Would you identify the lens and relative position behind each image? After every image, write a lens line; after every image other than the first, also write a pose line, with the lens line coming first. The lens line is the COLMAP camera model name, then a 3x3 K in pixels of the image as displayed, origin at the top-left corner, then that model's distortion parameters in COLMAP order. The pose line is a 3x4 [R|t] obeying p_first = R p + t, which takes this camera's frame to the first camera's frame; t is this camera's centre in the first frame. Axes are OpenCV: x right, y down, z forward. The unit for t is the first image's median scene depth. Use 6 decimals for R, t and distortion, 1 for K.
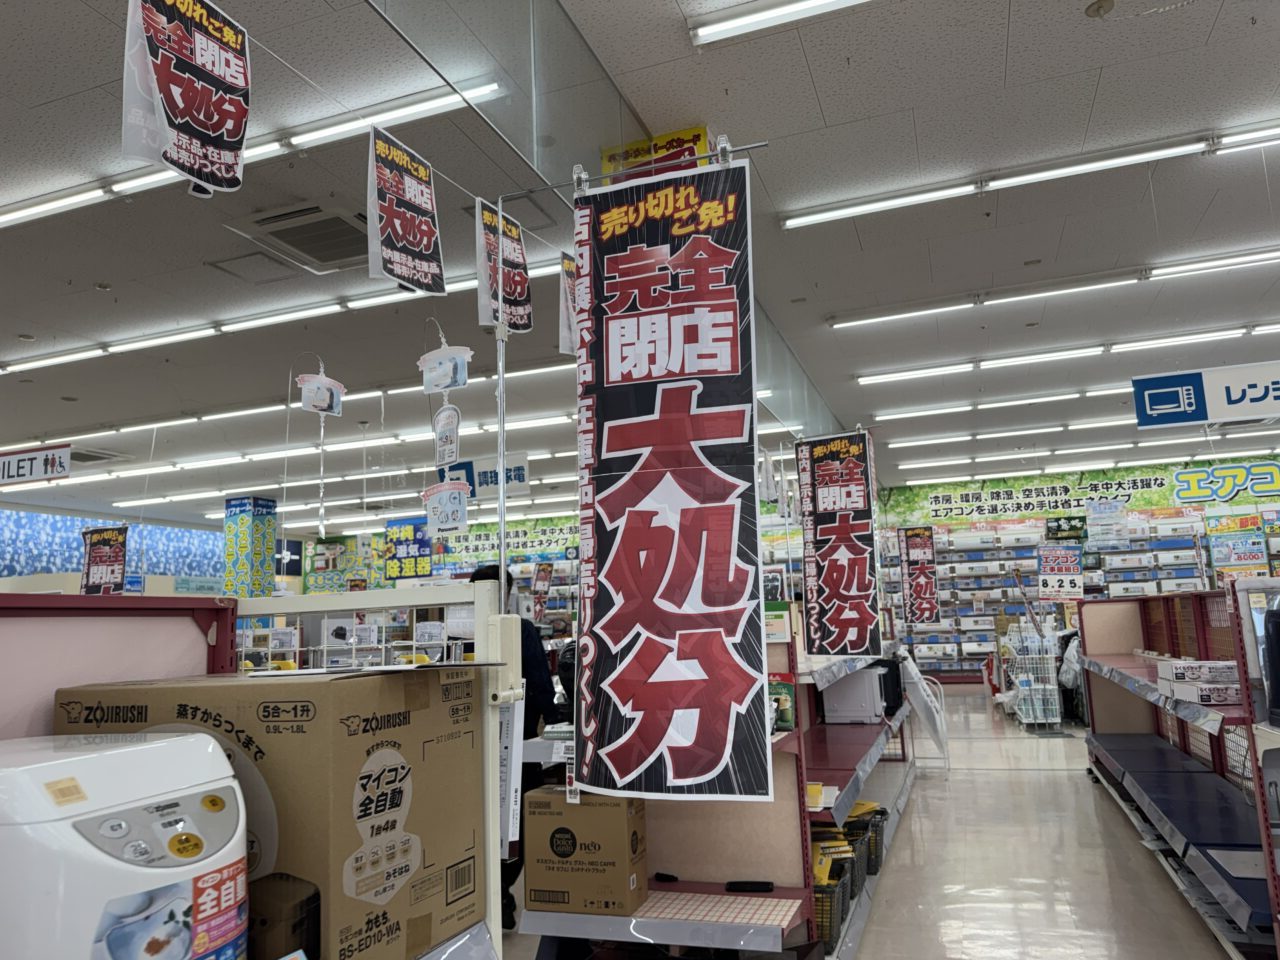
lens RADIAL K [[910.7, 0, 616.7], [0, 910.7, 482.4], [0, 0, 1]] dist [0.018061, -0.024263]
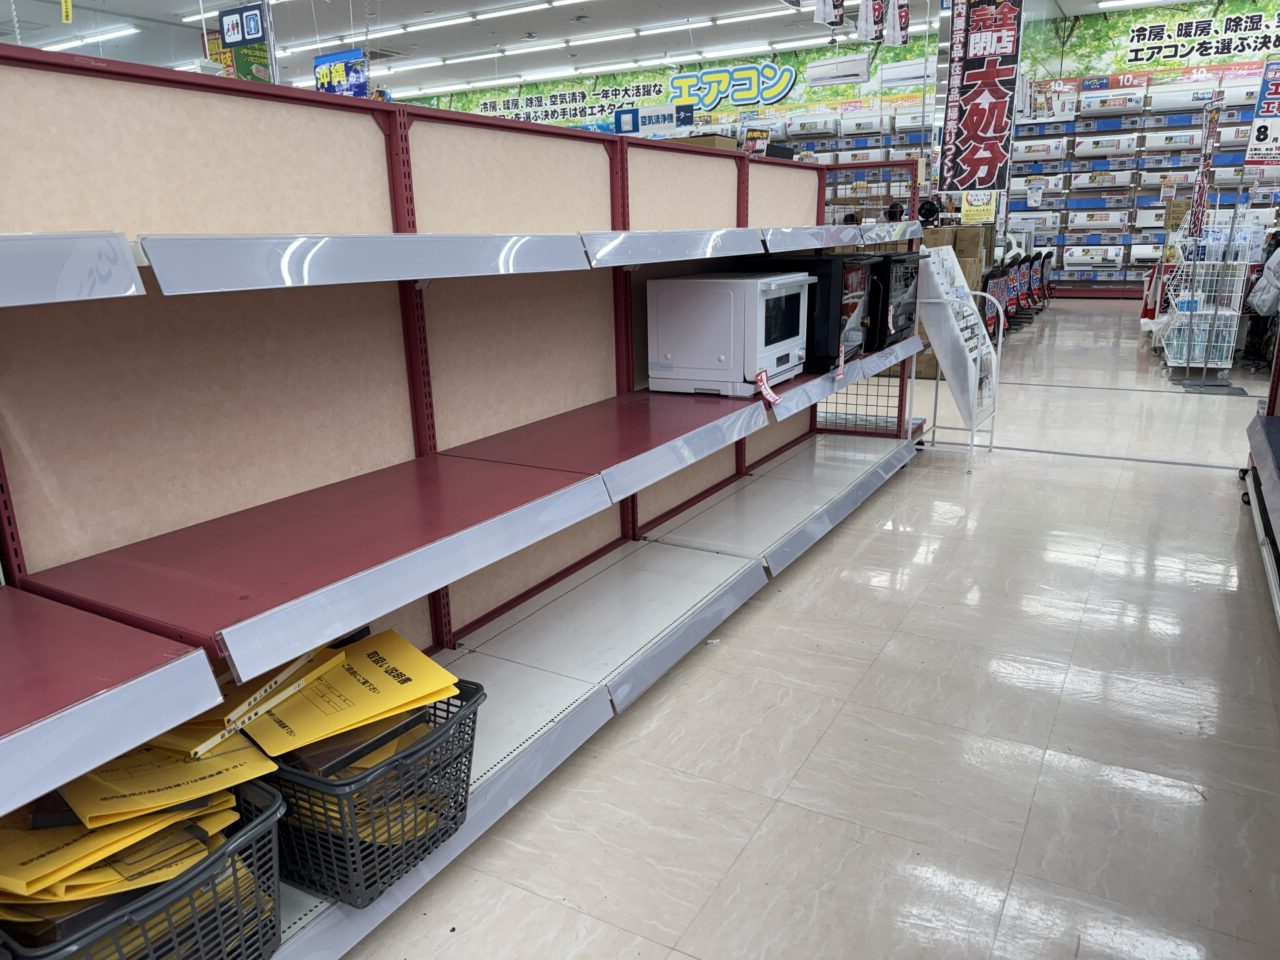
lens RADIAL K [[910.7, 0, 639.1], [0, 910.7, 487.8], [0, 0, 1]] dist [0.018061, -0.024263]
pose [[0.987772, 0.057104, -0.145069, 0.103304], [0.009481, 0.906780, 0.421497, 0.038642], [0.155615, -0.417718, 0.895151, 0.194200]]
